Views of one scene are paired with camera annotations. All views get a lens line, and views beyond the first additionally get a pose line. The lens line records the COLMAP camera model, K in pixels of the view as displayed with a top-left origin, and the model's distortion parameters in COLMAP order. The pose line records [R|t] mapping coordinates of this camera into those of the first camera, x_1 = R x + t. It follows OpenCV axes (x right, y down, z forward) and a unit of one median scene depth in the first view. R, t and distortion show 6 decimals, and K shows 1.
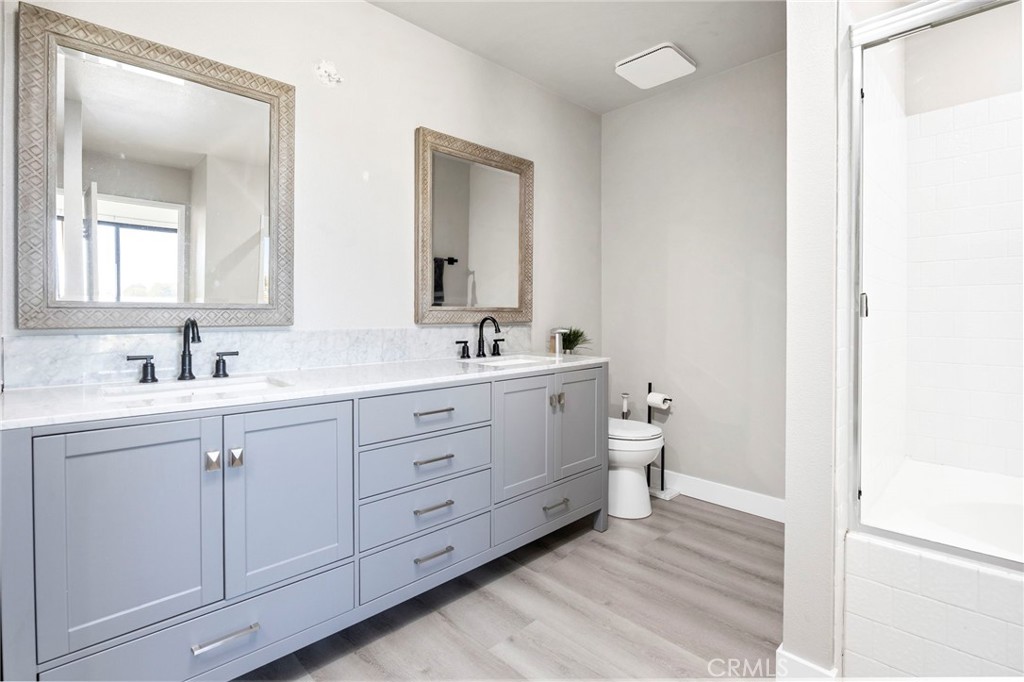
lens RADIAL K [[472.7, 0, 497.5], [0, 472.7, 324.2], [0, 0, 1]] dist [-0.008412, -0.001182]
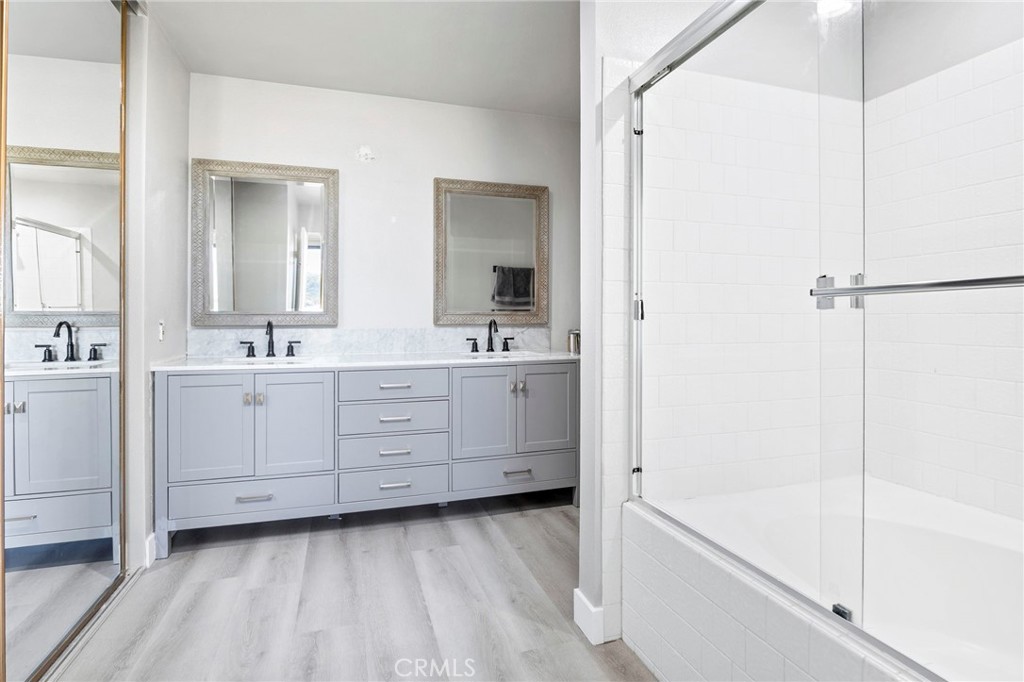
lens RADIAL K [[472.7, 0, 497.5], [0, 472.7, 324.2], [0, 0, 1]] dist [-0.008412, -0.001182]
pose [[0.900629, 0.003918, -0.434570, 0.698394], [-0.006284, 0.999972, -0.004009, 0.002332], [0.434543, 0.006341, 0.900629, -0.154213]]
